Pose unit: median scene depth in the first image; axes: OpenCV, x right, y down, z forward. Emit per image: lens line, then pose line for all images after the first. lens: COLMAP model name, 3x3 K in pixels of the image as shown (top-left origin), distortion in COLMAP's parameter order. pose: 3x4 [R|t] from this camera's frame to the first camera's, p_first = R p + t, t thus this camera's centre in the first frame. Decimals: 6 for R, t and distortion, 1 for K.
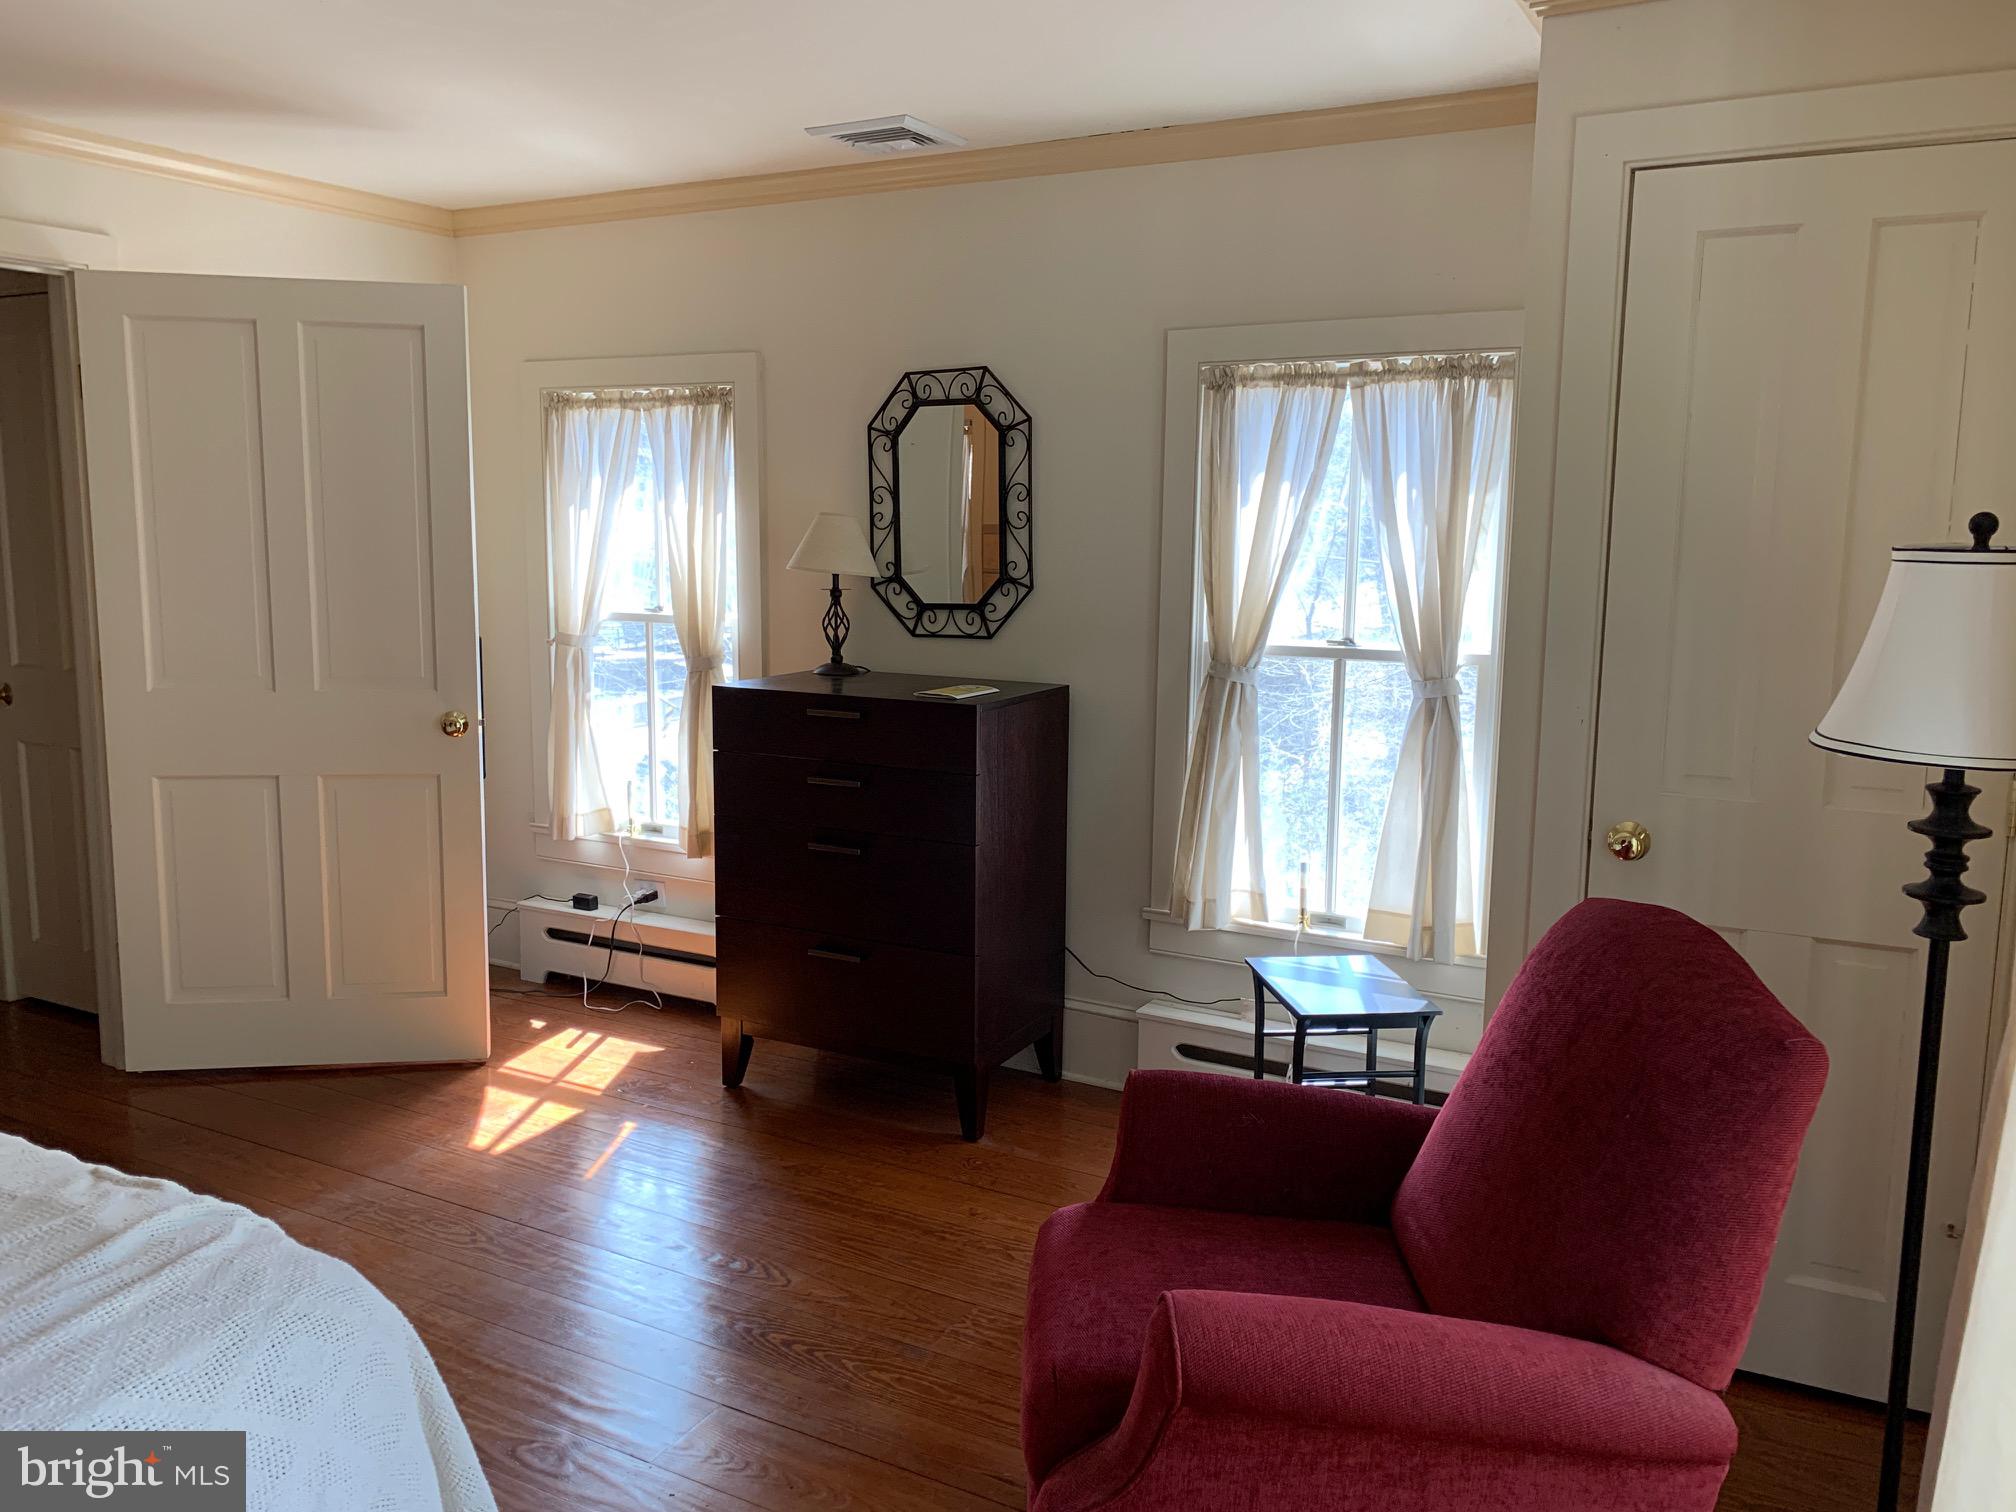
lens RADIAL K [[1532.6, 0, 1010.1], [0, 1532.6, 746.7], [0, 0, 1]] dist [0.059500, -0.070650]
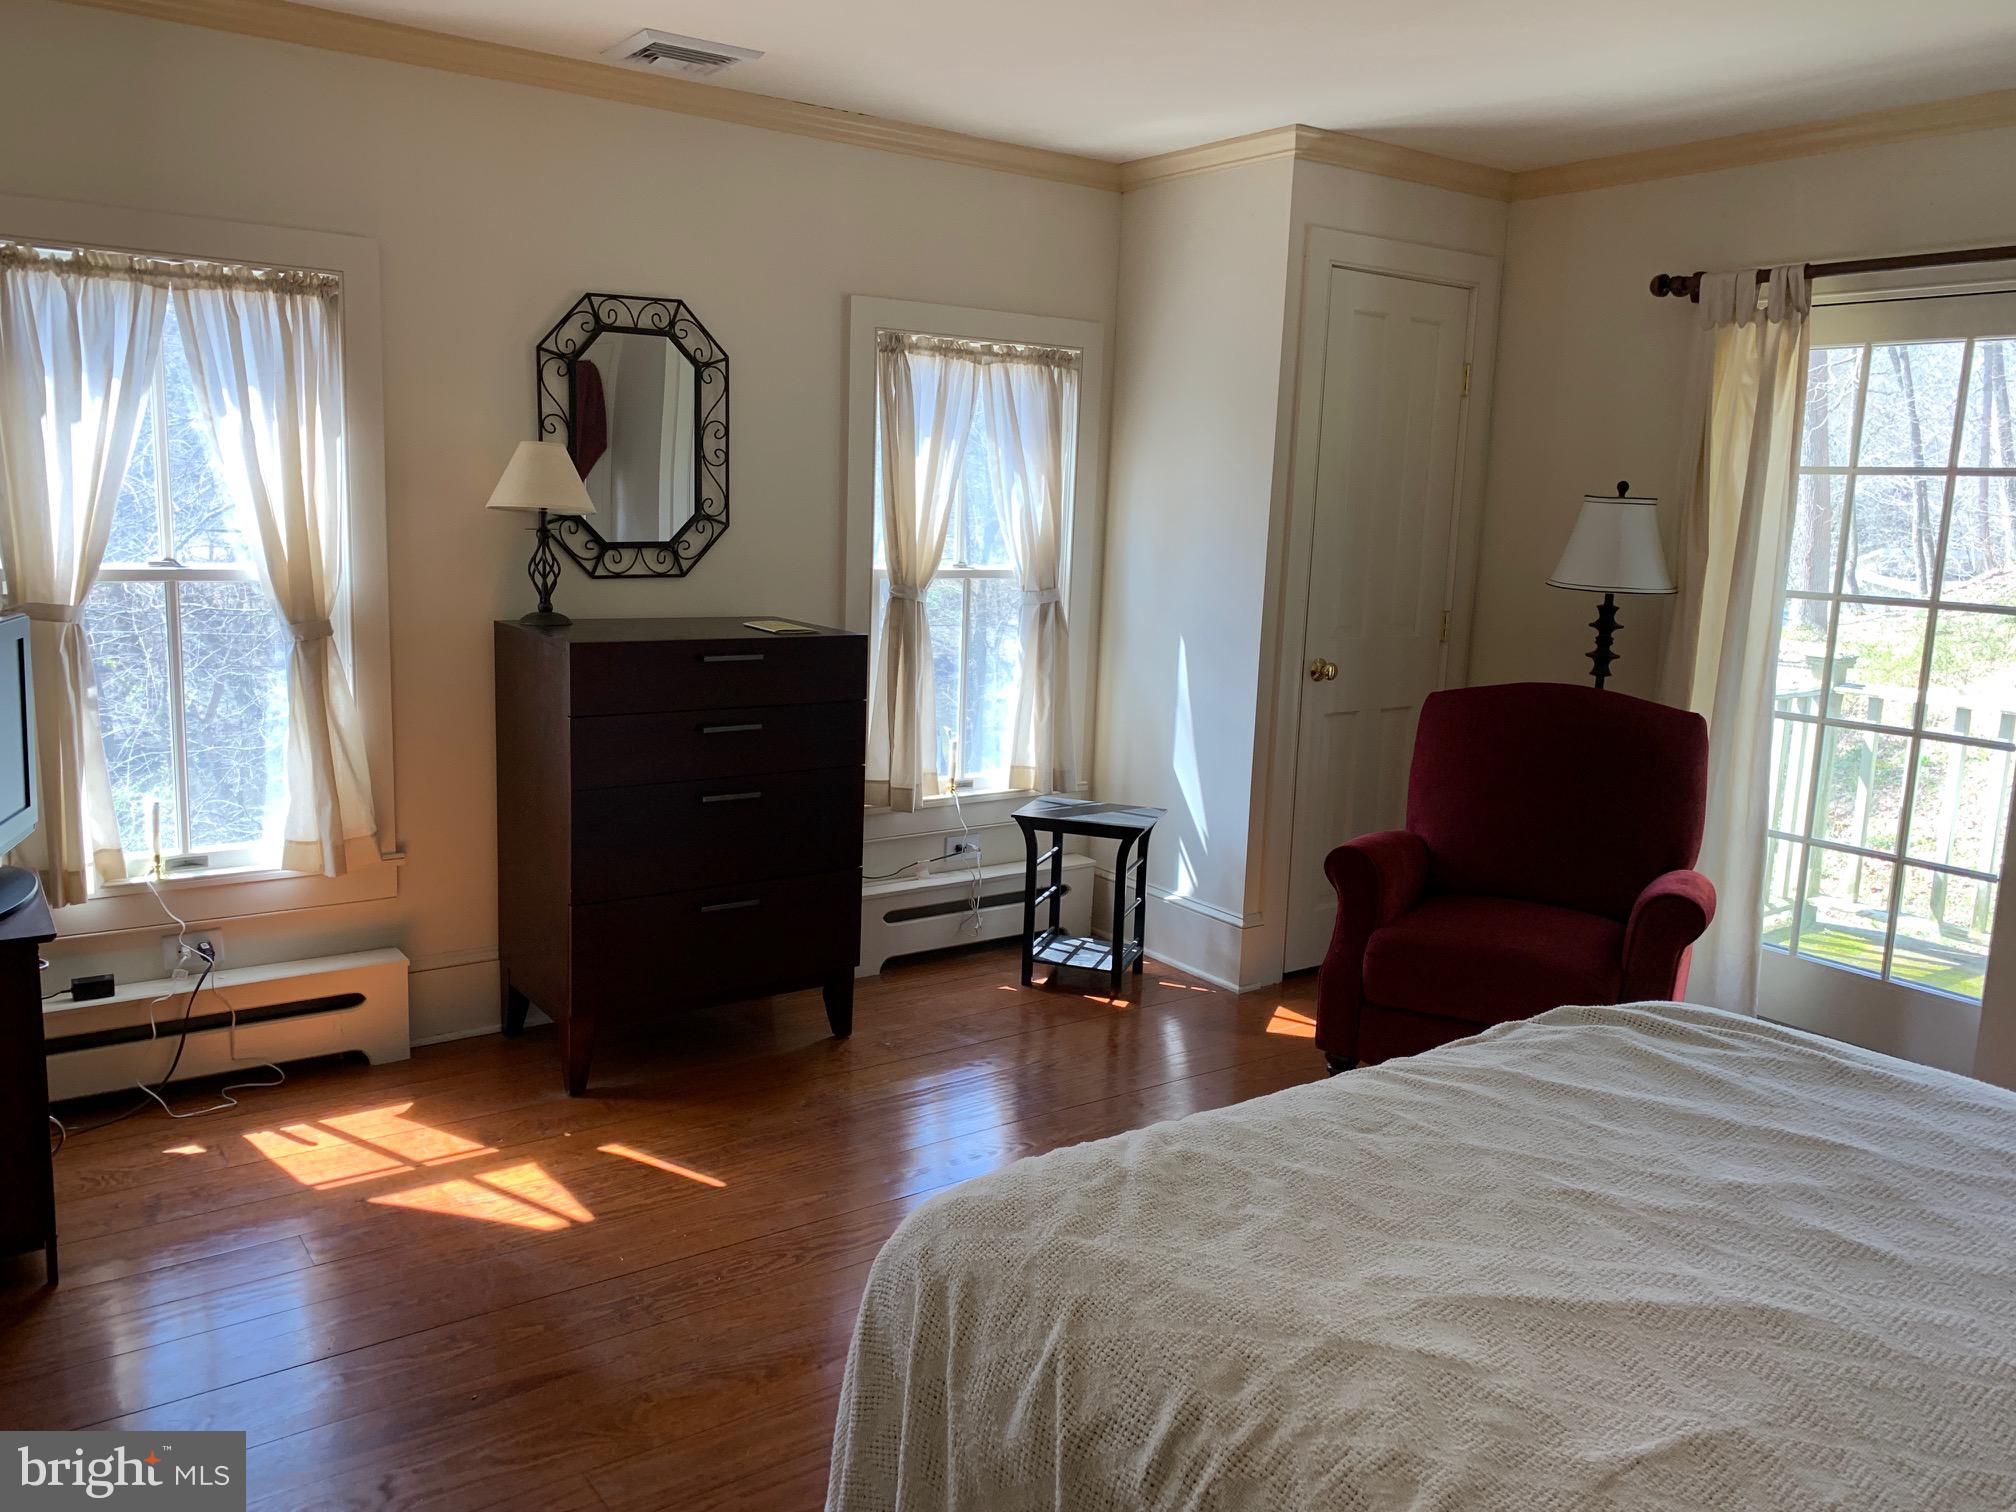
lens RADIAL K [[1532.6, 0, 995.4], [0, 1532.6, 754.0], [0, 0, 1]] dist [0.059500, -0.070650]
pose [[0.438510, -0.150854, 0.885975, -0.835649], [0.099919, 0.987884, 0.118751, -0.055057], [-0.893155, 0.036452, 0.448270, 0.375840]]
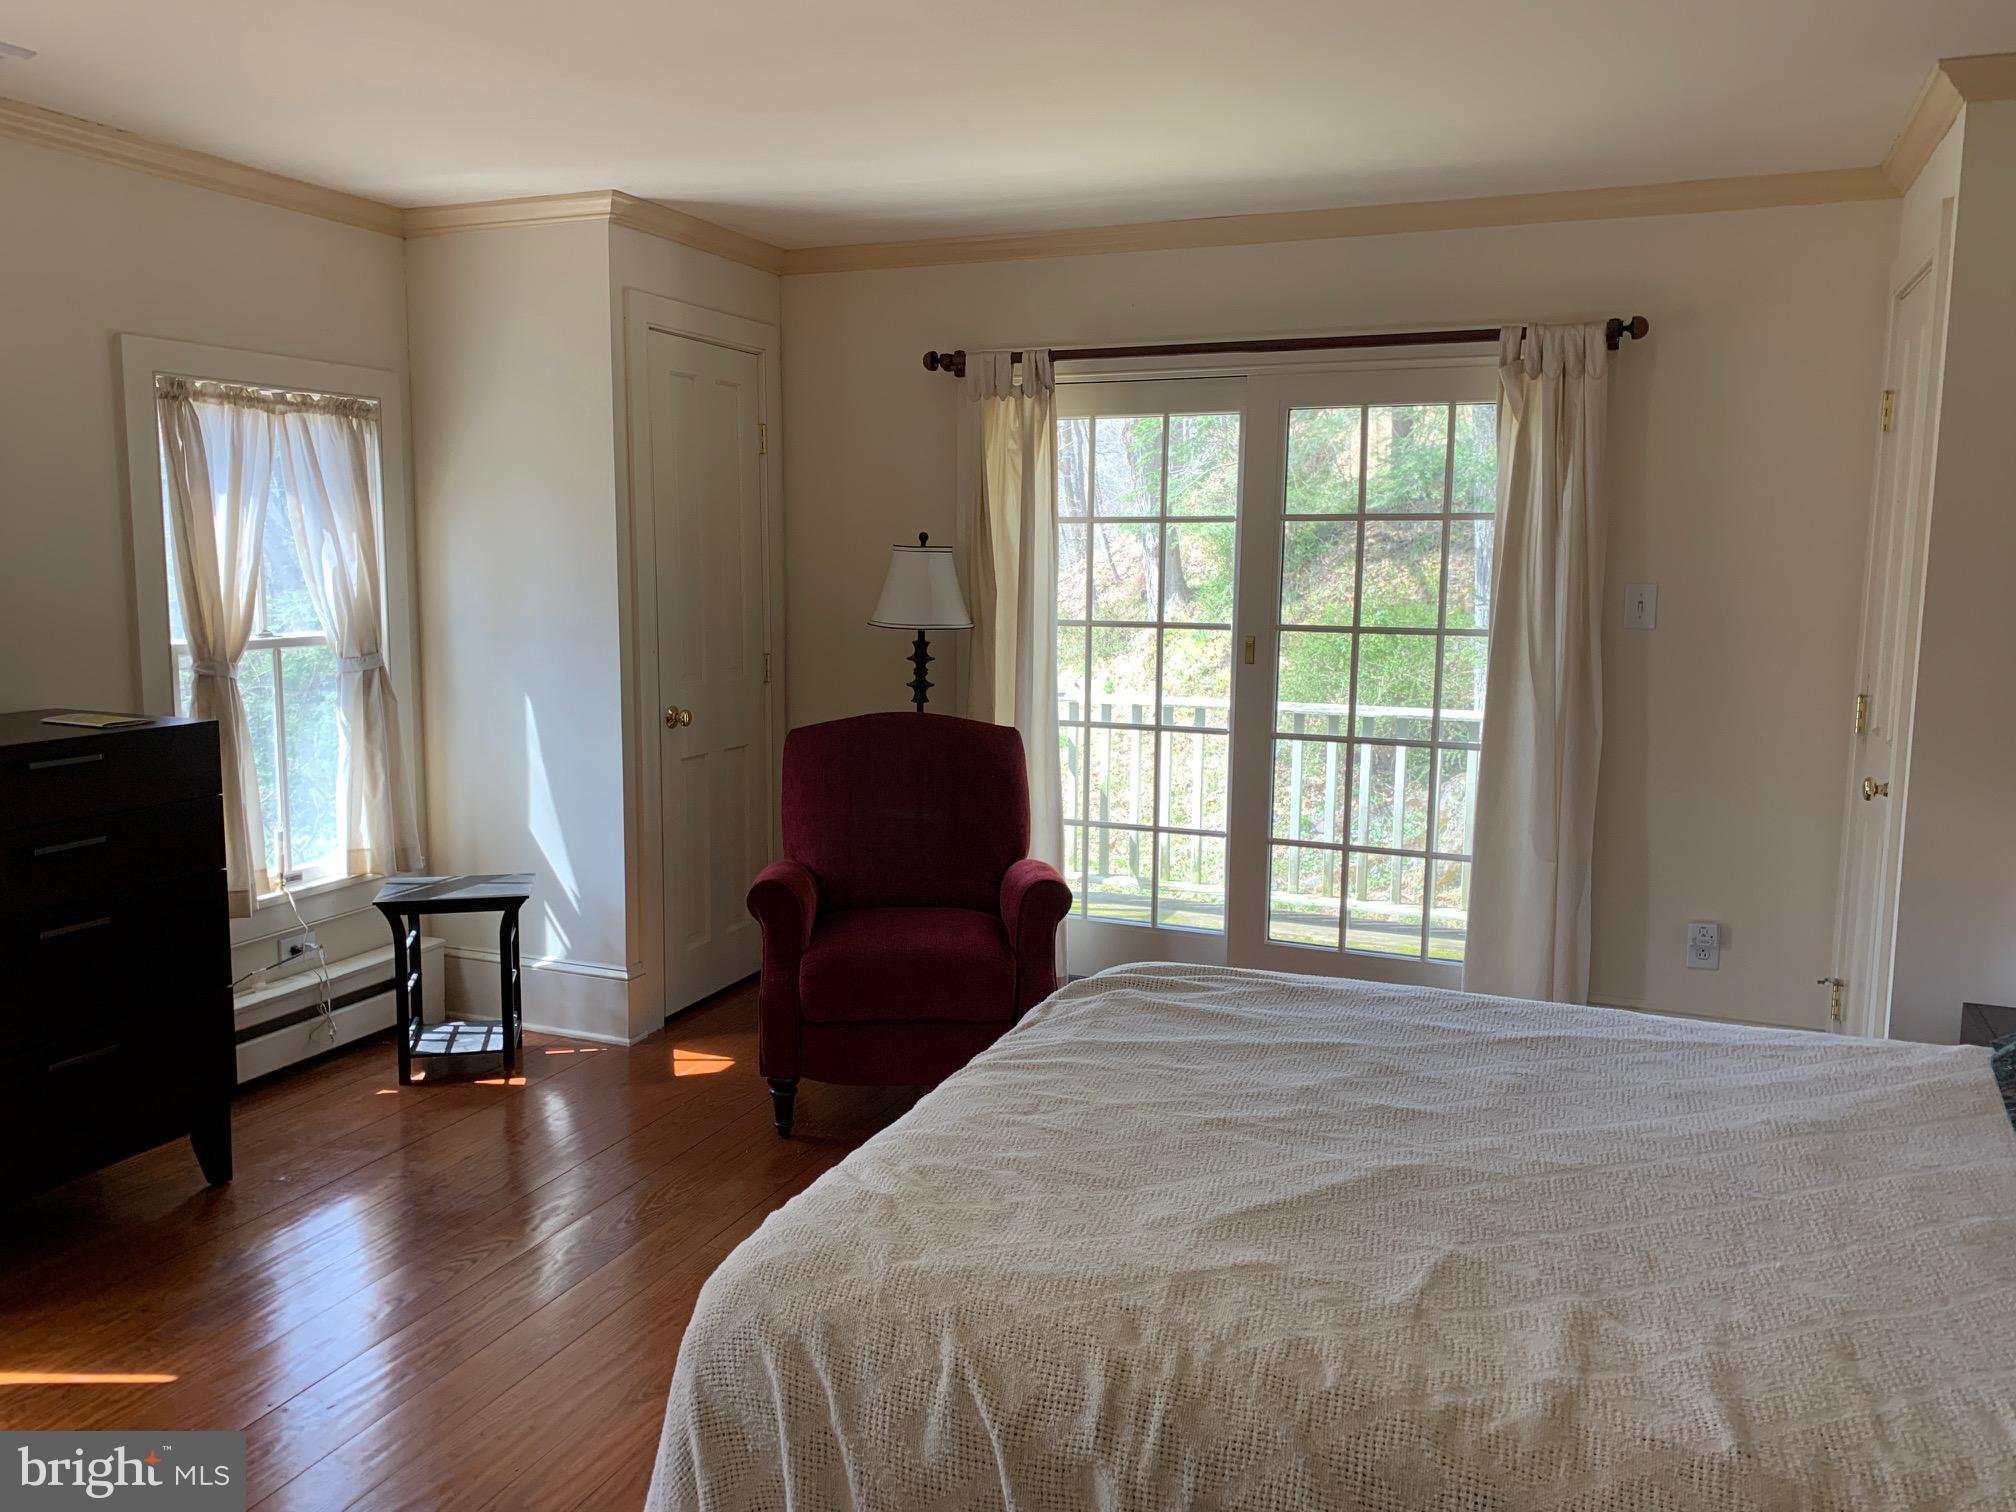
lens RADIAL K [[1532.6, 0, 983.0], [0, 1532.6, 756.6], [0, 0, 1]] dist [0.059500, -0.070650]
pose [[-0.100148, -0.146336, 0.984152, -0.890835], [0.134403, 0.978070, 0.159109, -0.082207], [-0.985853, 0.148207, -0.078284, 0.529078]]
